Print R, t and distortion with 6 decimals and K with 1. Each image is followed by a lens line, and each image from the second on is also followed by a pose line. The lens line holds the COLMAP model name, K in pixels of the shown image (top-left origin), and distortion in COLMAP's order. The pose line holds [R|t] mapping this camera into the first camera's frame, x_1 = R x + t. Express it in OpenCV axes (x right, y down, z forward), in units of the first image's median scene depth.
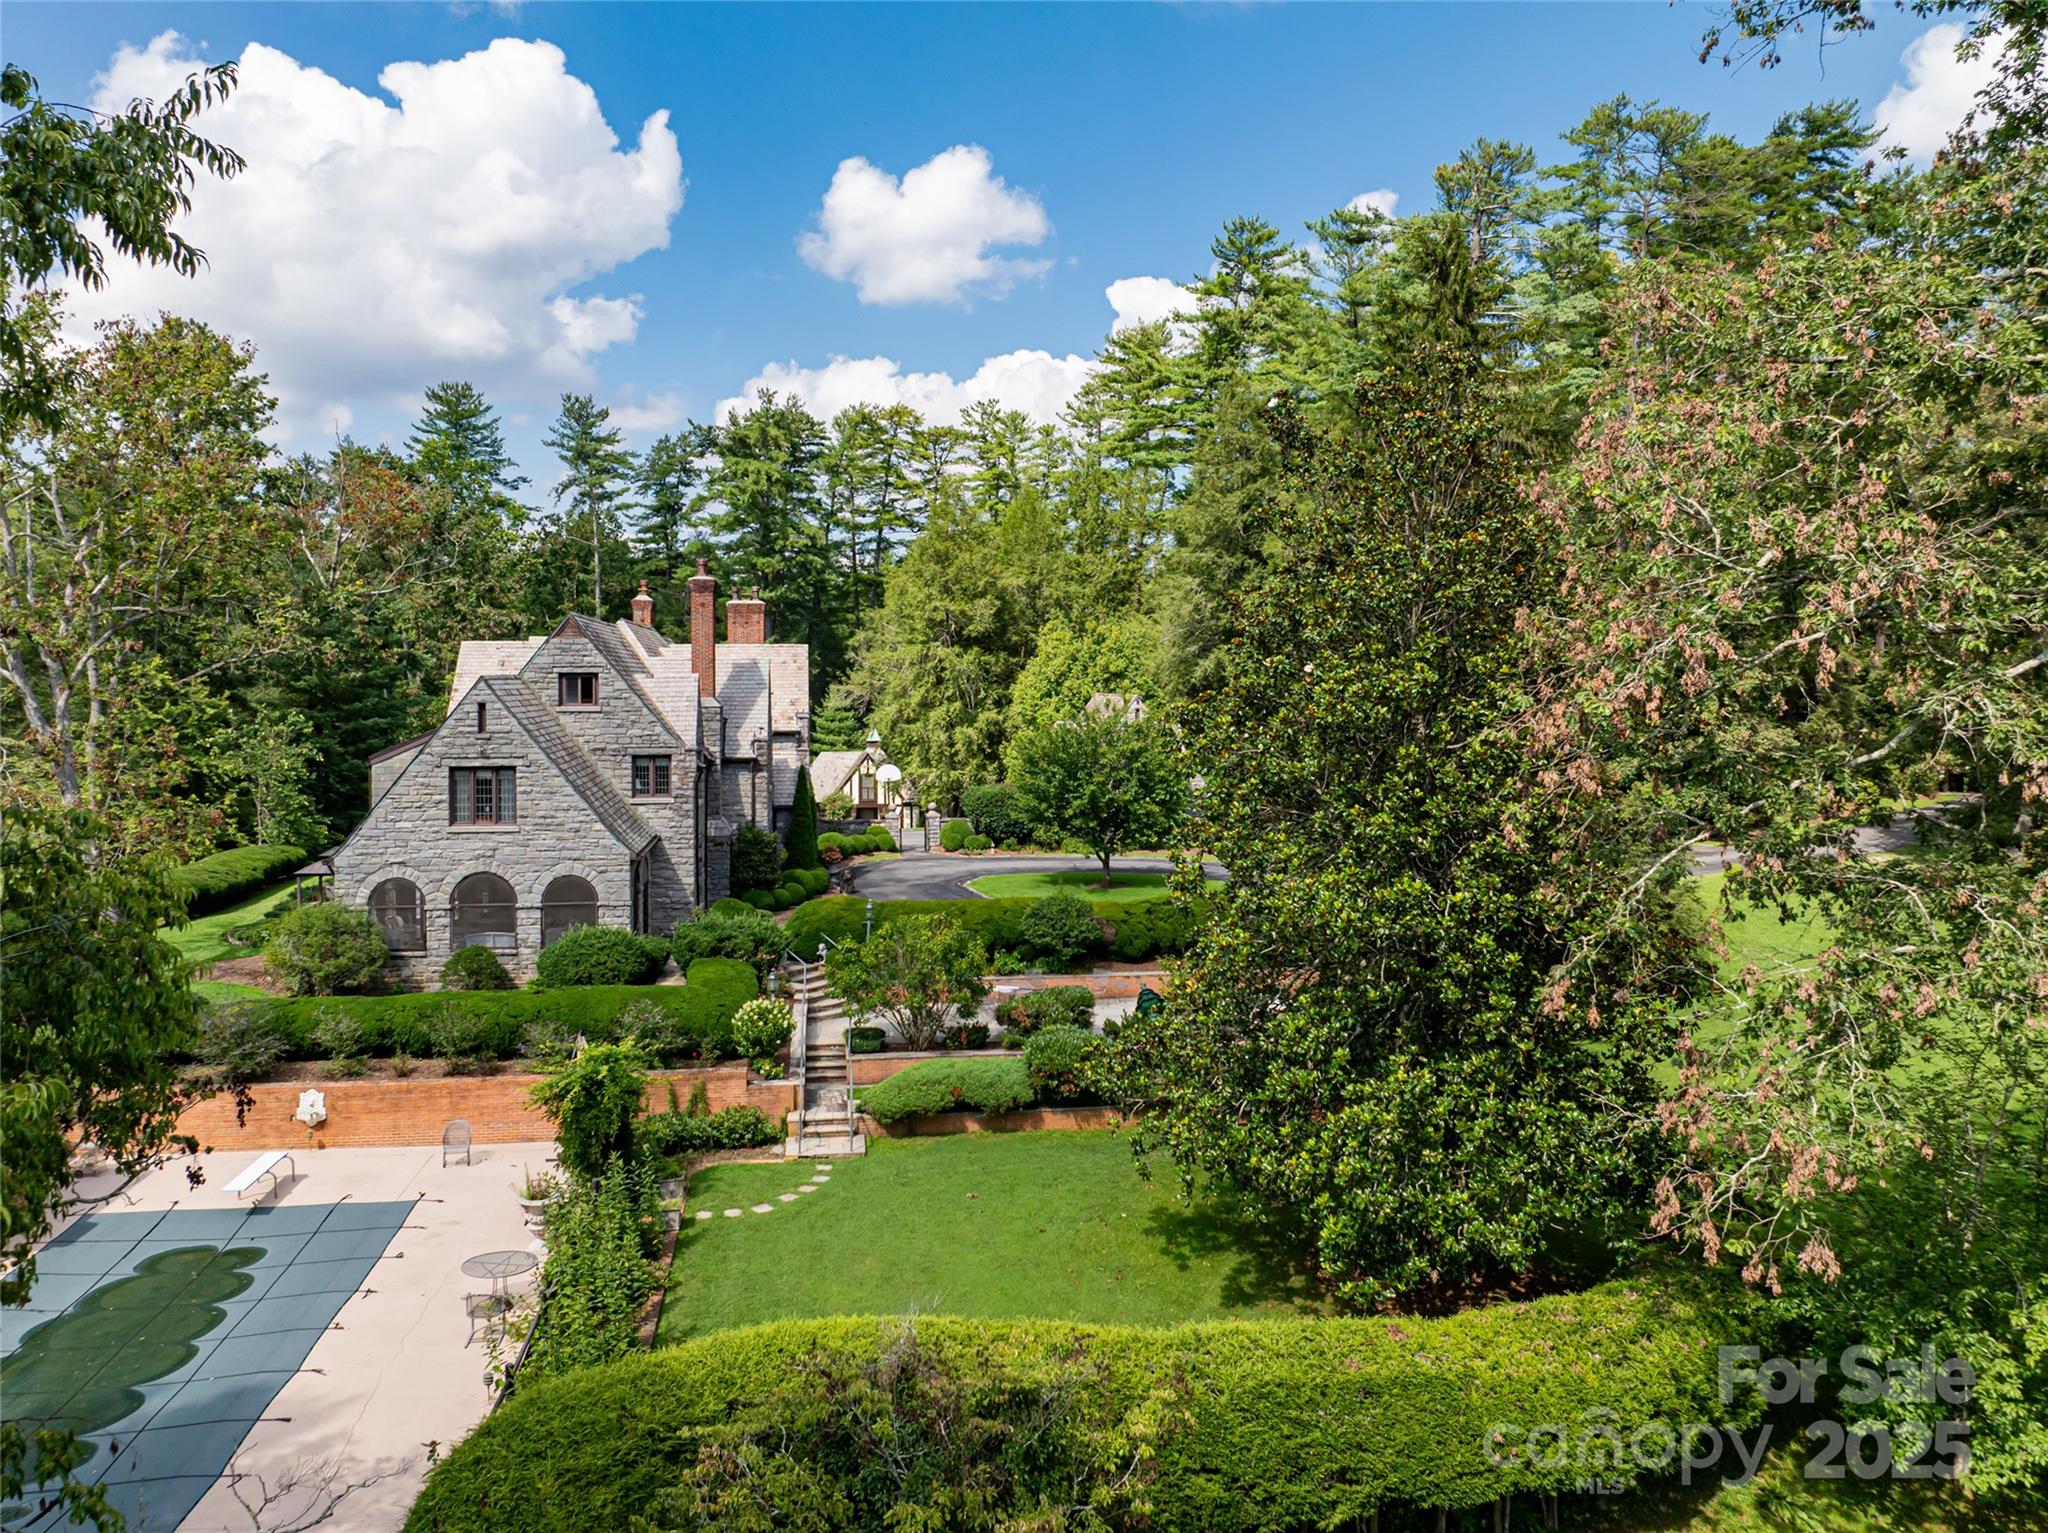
lens RADIAL K [[1392.7, 0, 1035.5], [0, 1392.7, 751.5], [0, 0, 1]] dist [-0.044242, -0.004512]
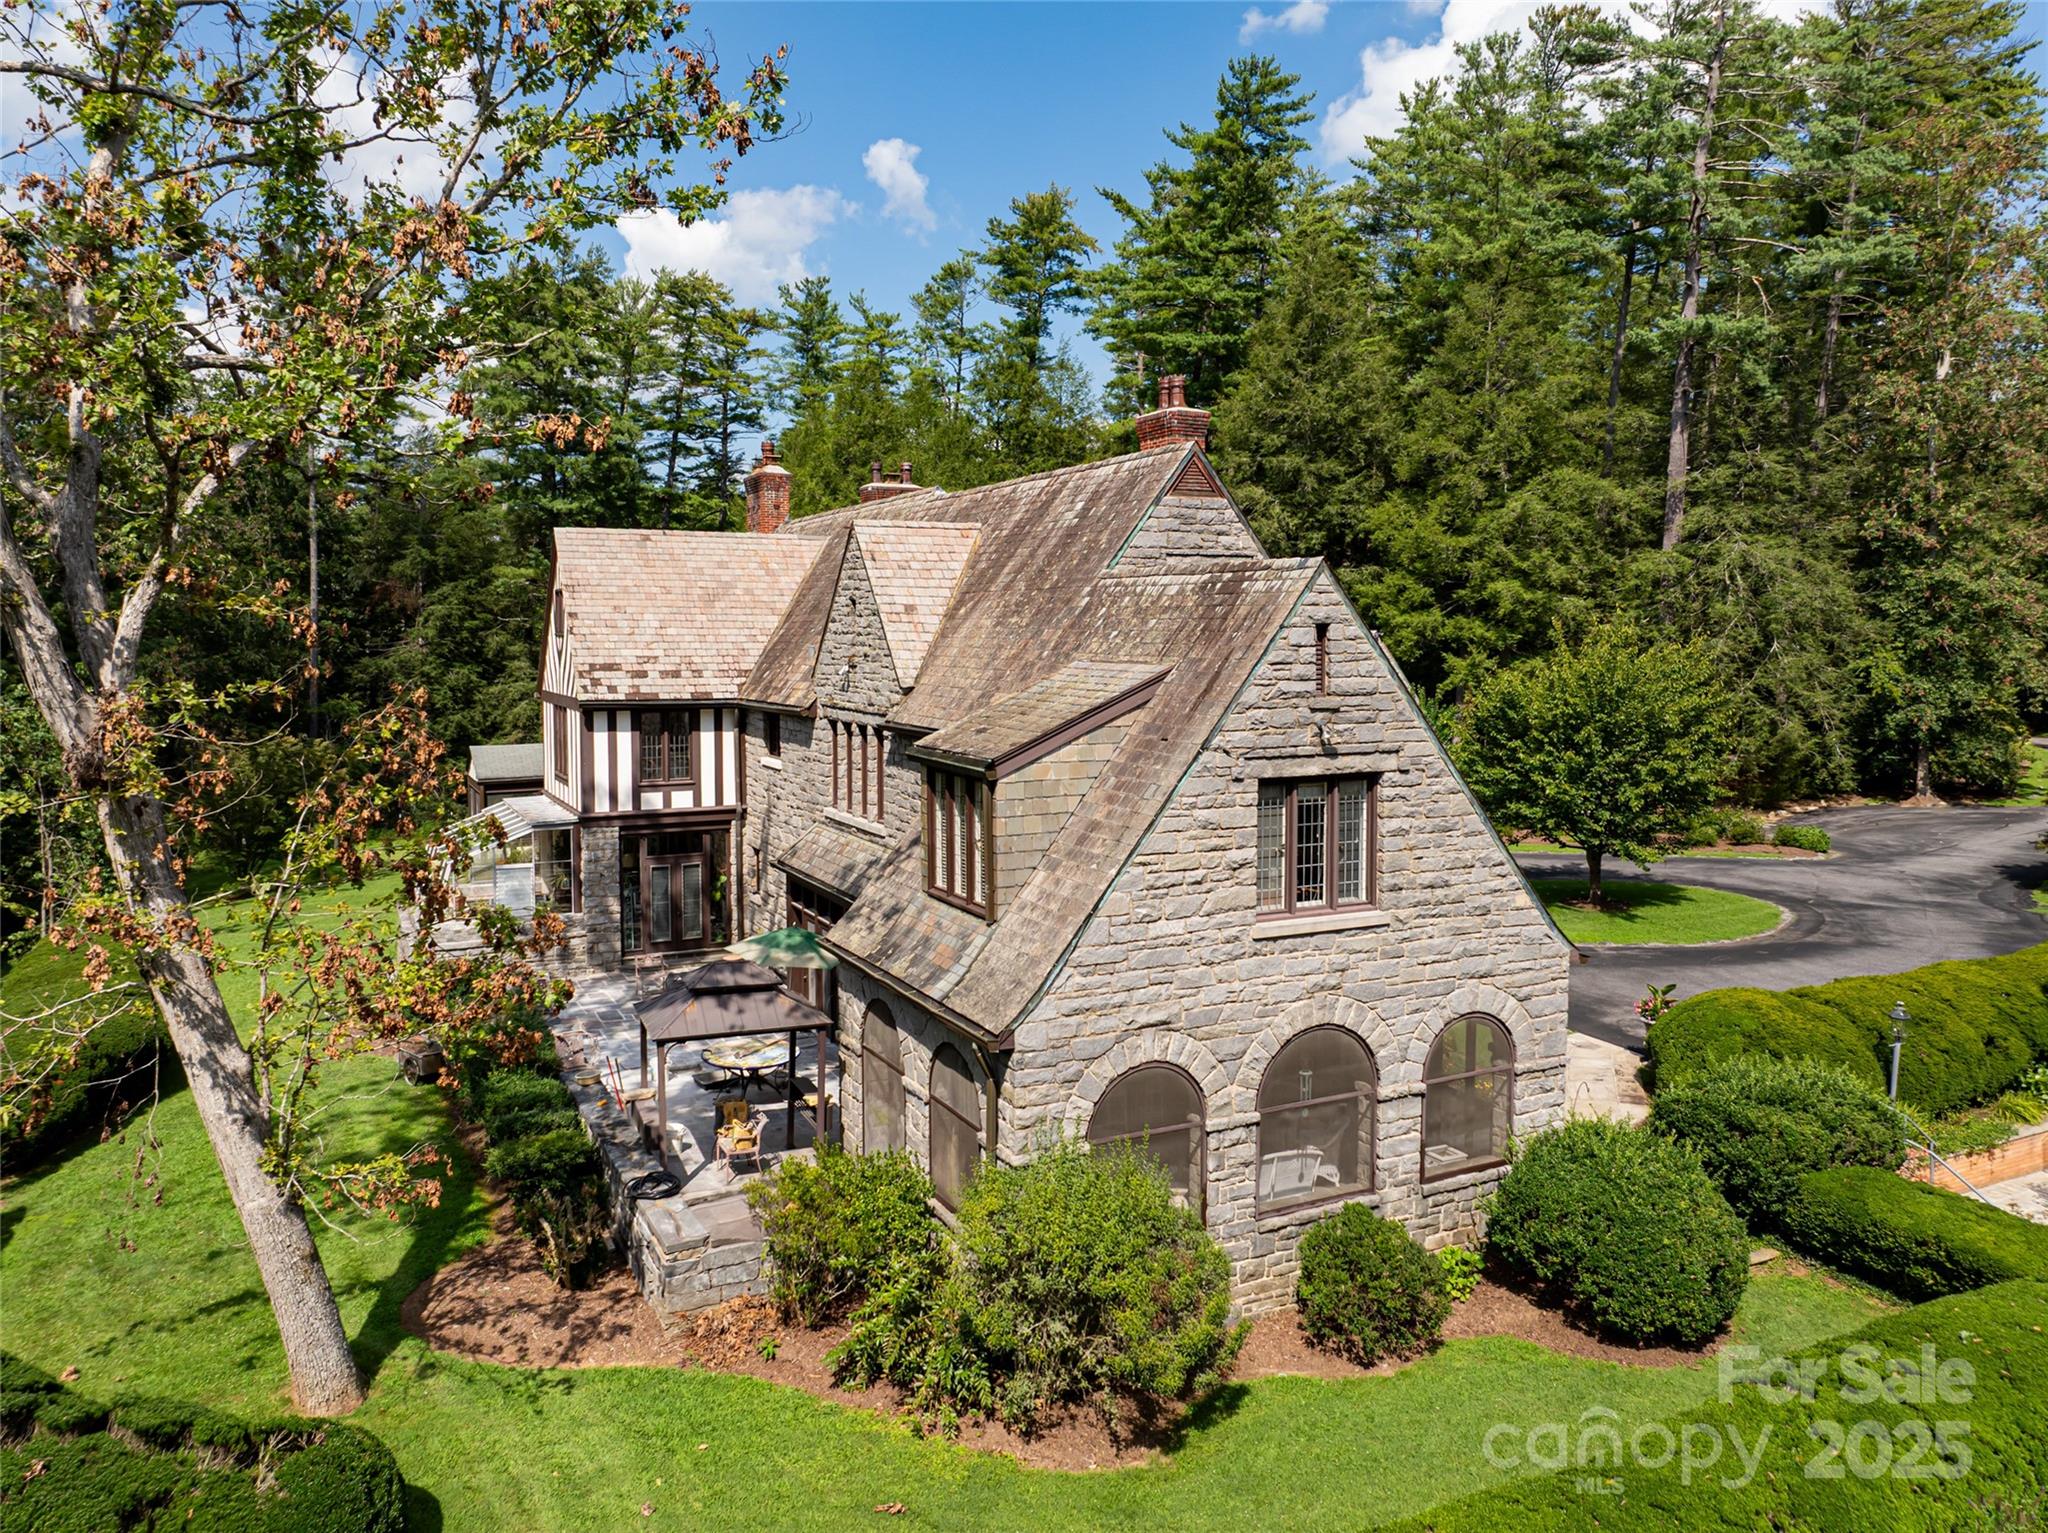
lens RADIAL K [[1392.7, 0, 1031.3], [0, 1392.7, 749.7], [0, 0, 1]] dist [-0.044242, -0.004512]
pose [[0.954508, -0.022781, 0.297314, -0.335848], [0.011645, 0.999165, 0.039173, -0.007994], [-0.297958, -0.033928, 0.953976, 0.344766]]
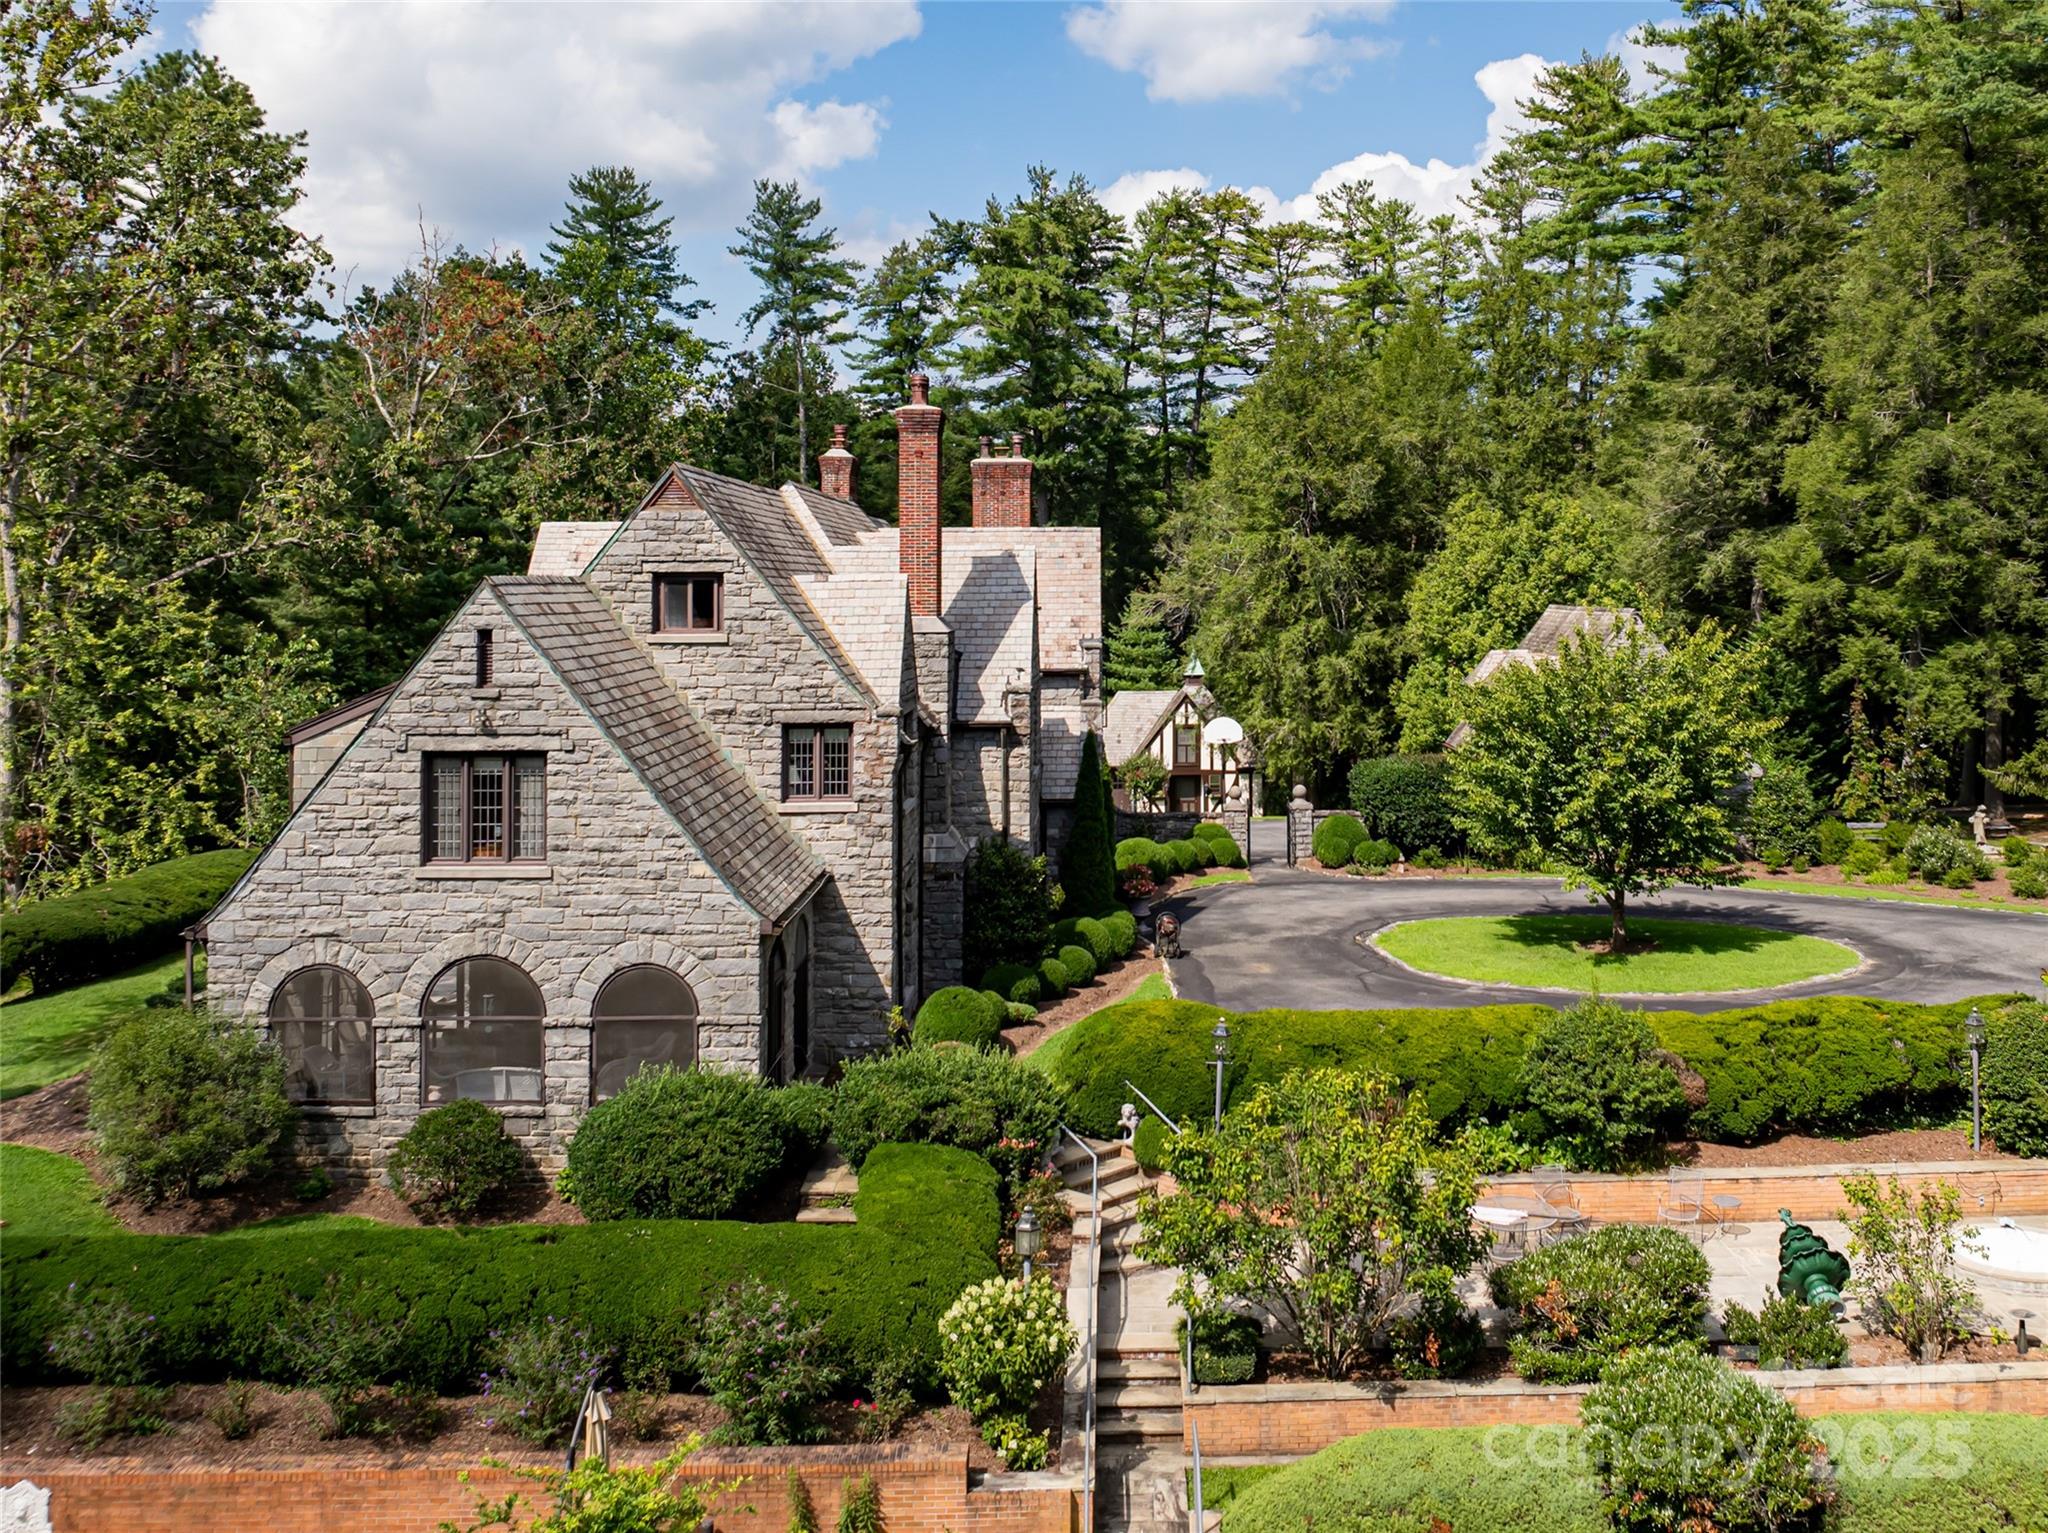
lens RADIAL K [[1812.8, 0, 1150.7], [0, 1812.8, 637.8], [0, 0, 1]] dist [-0.011567, 0.006673]
pose [[0.991314, 0.002521, -0.131491, -0.033959], [-0.005430, 0.999748, -0.021770, -0.010159], [0.131403, 0.022295, 0.991078, 0.196579]]
